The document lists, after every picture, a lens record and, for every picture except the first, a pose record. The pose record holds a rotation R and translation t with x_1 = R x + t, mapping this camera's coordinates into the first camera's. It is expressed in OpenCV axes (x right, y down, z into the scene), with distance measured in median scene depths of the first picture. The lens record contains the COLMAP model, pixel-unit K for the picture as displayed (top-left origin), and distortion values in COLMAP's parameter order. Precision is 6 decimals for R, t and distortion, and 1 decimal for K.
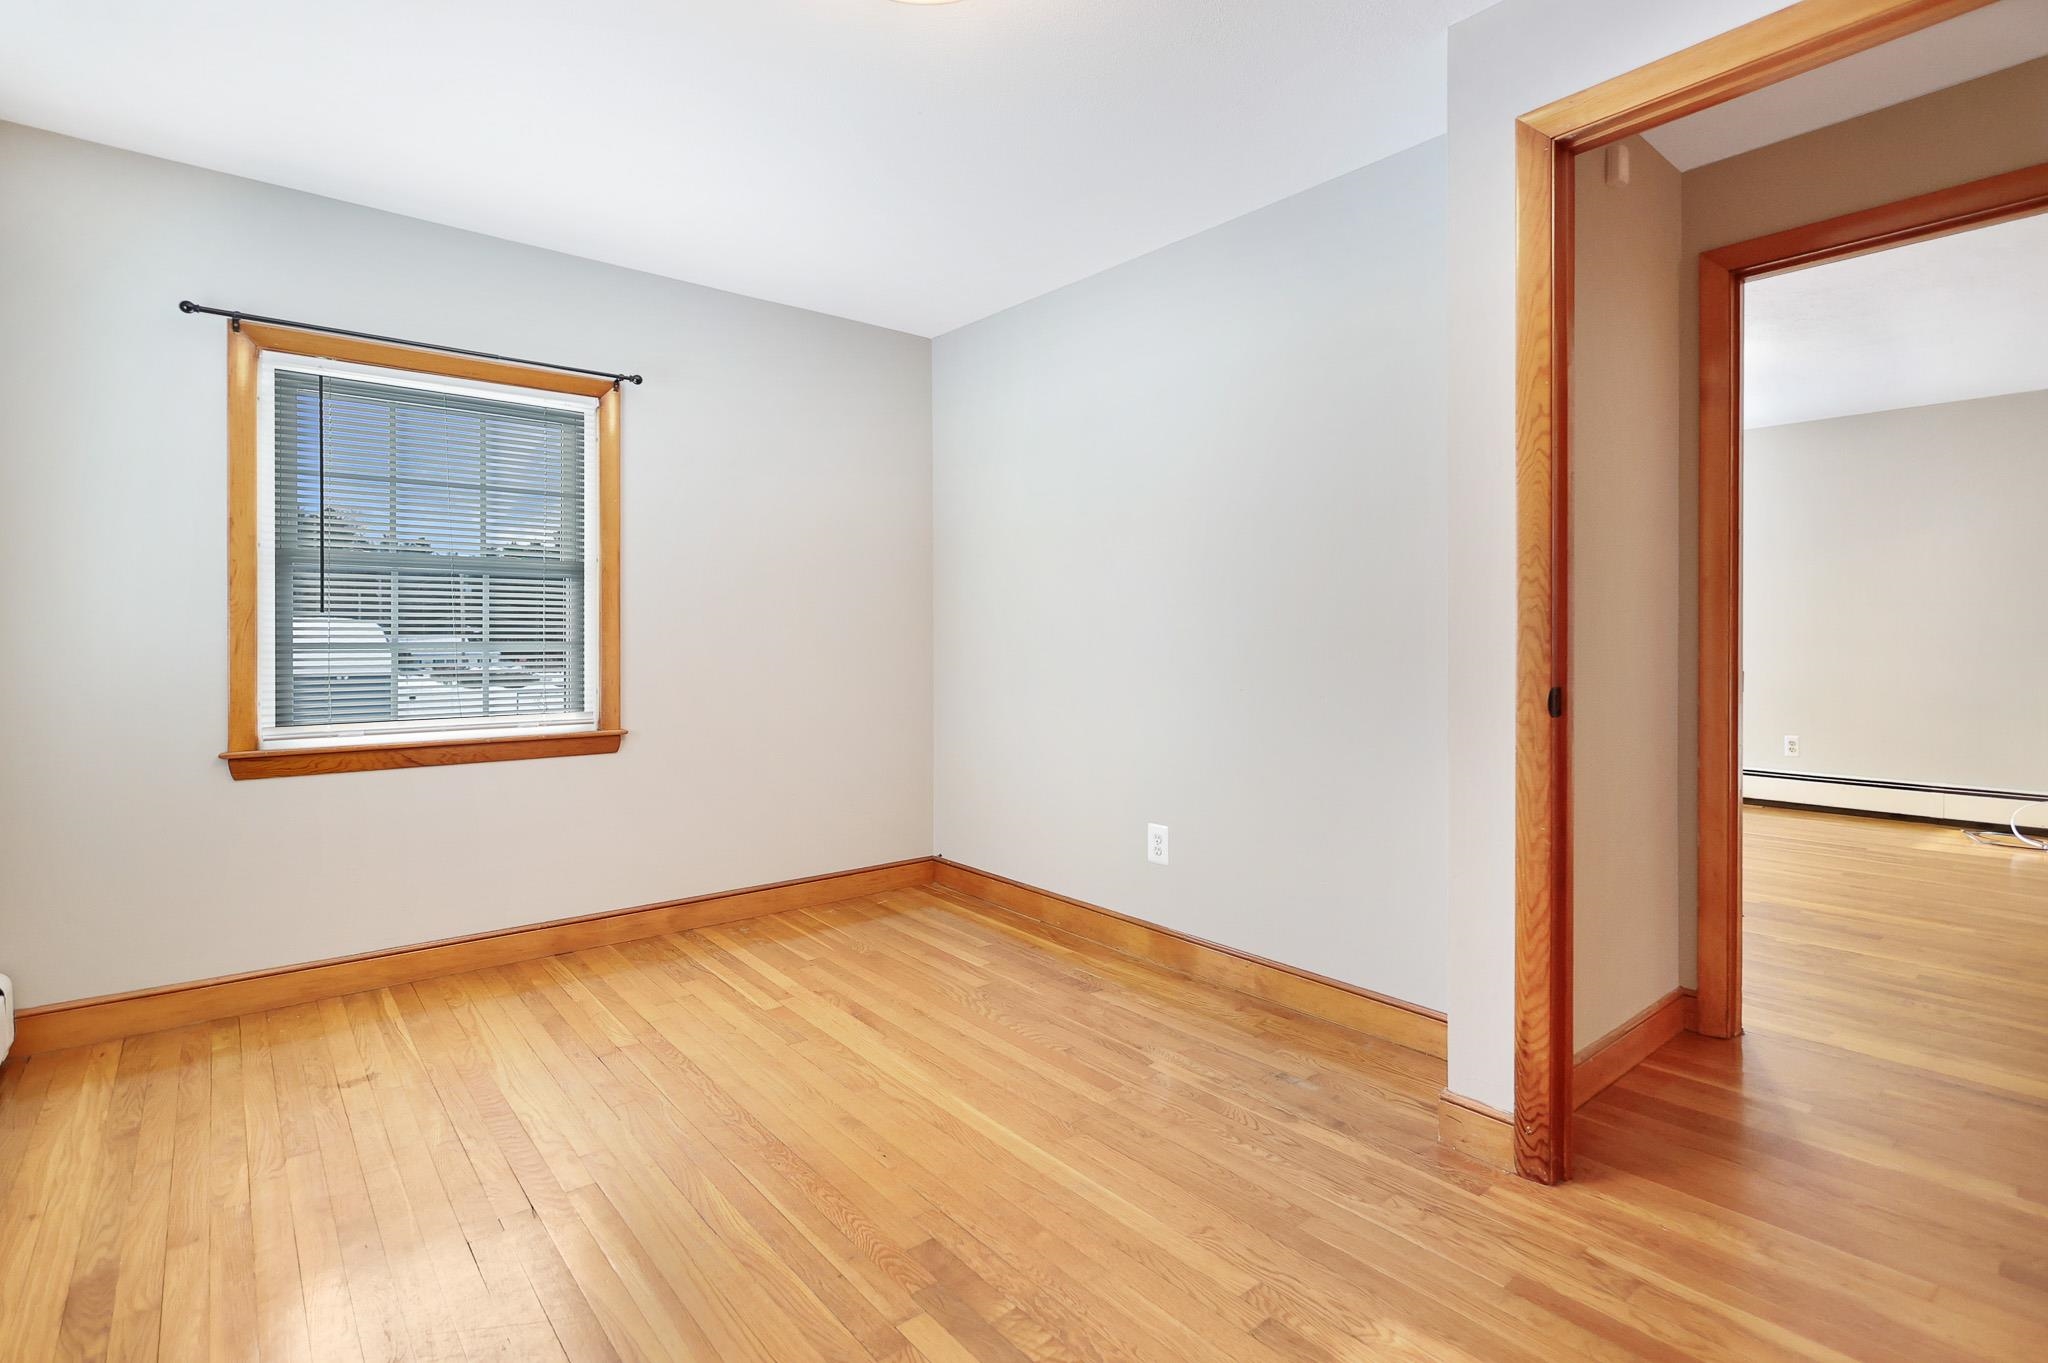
lens RADIAL K [[989.8, 0, 1008.4], [0, 989.8, 633.7], [0, 0, 1]] dist [0.001137, 0.000827]
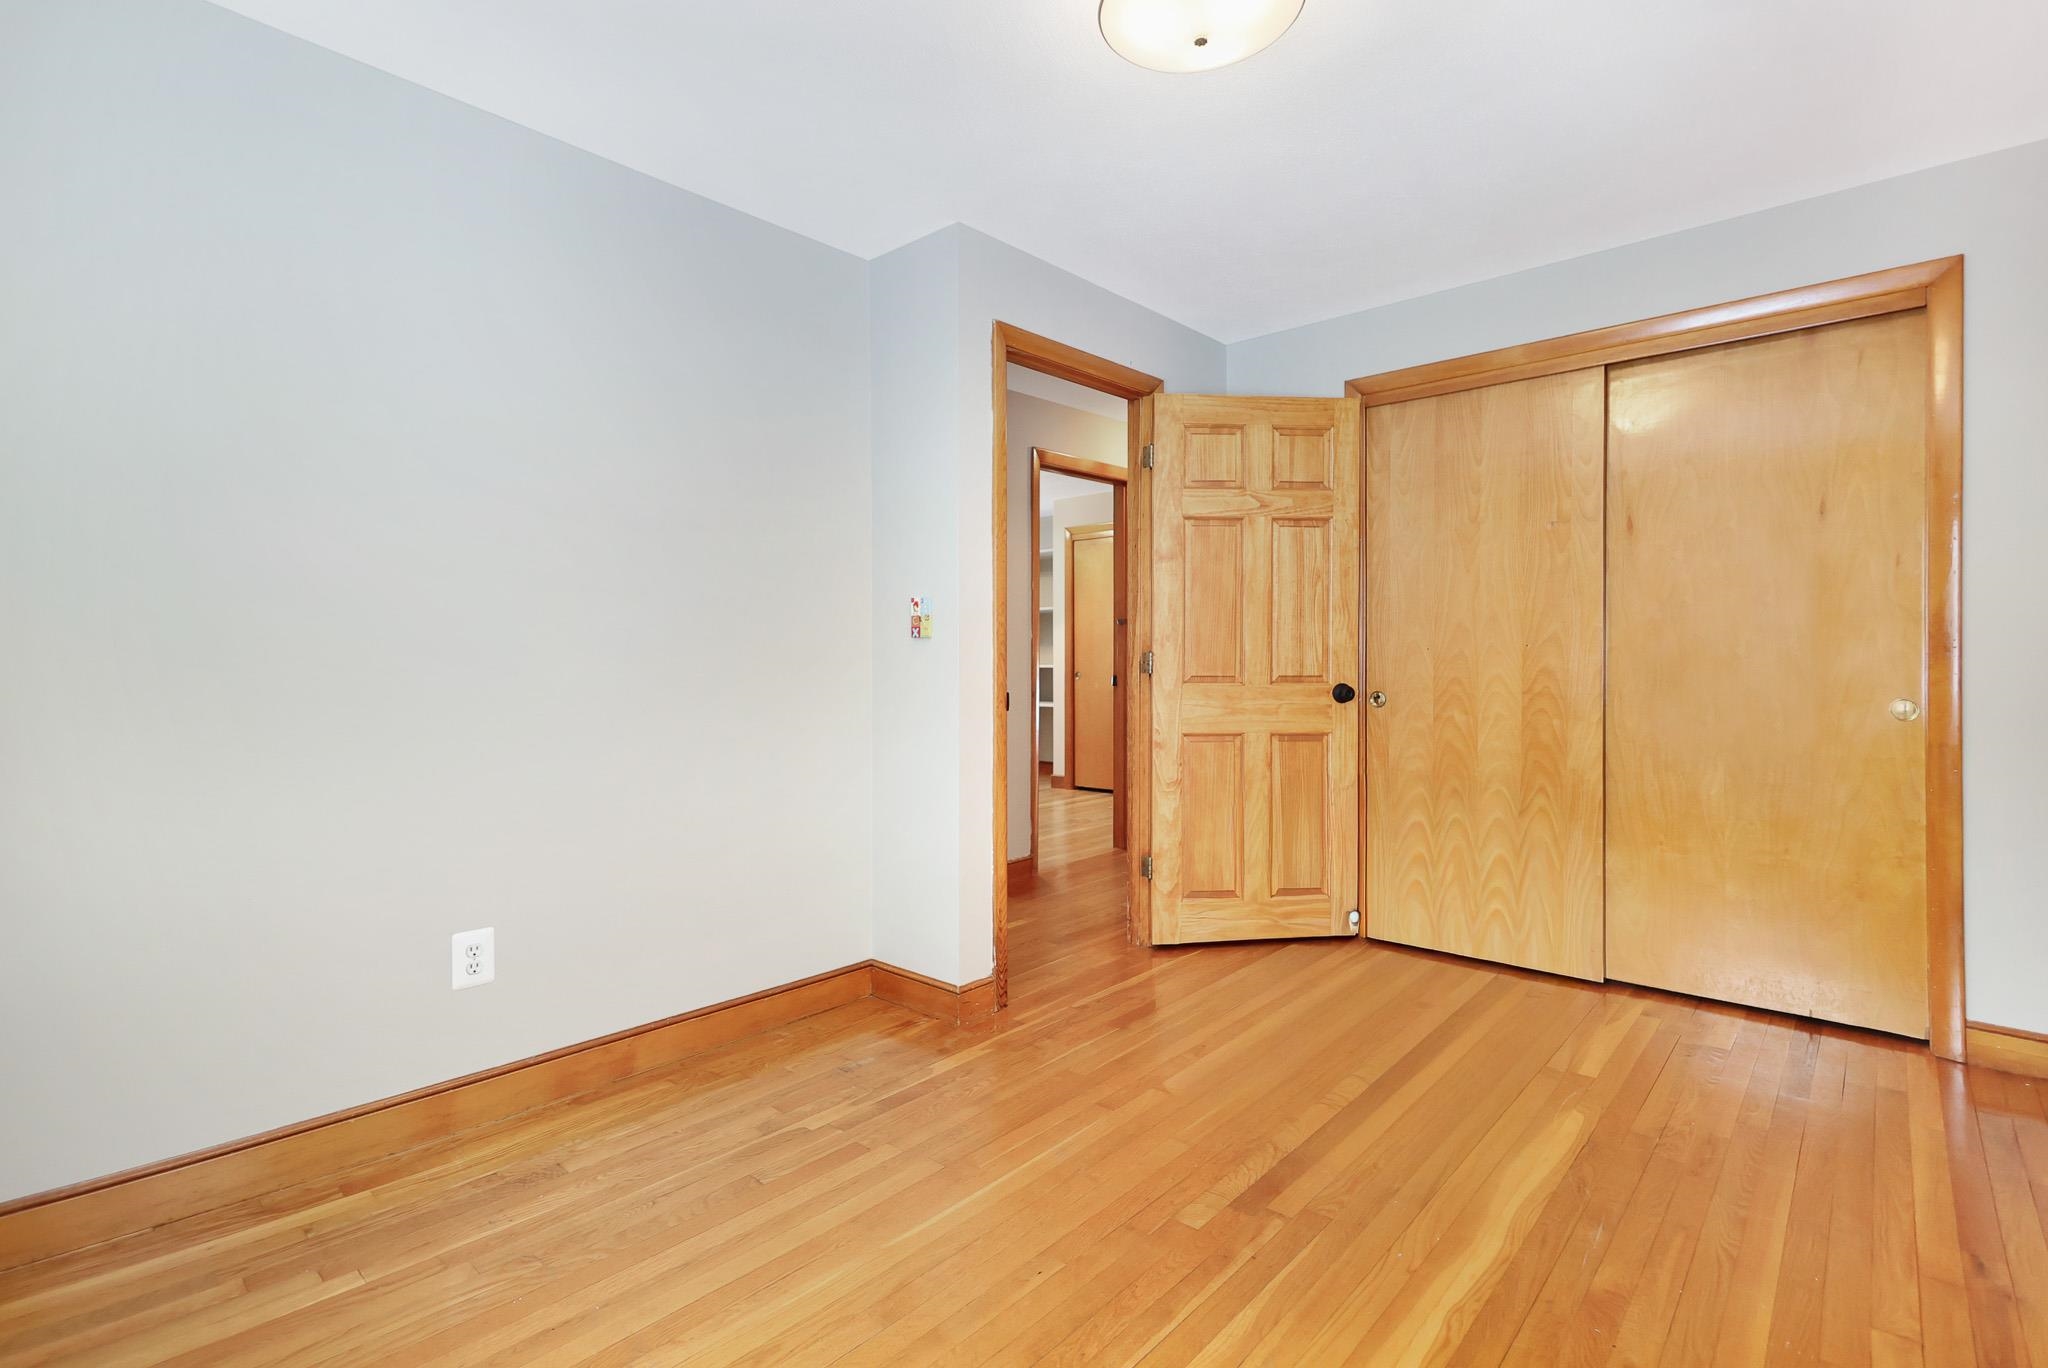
lens RADIAL K [[989.8, 0, 1028.8], [0, 989.8, 675.0], [0, 0, 1]] dist [0.001137, 0.000827]
pose [[-0.169469, -0.008117, 0.985502, -0.702583], [0.004377, 0.999950, 0.008988, 0.009023], [-0.985526, 0.005836, -0.169425, 0.851008]]
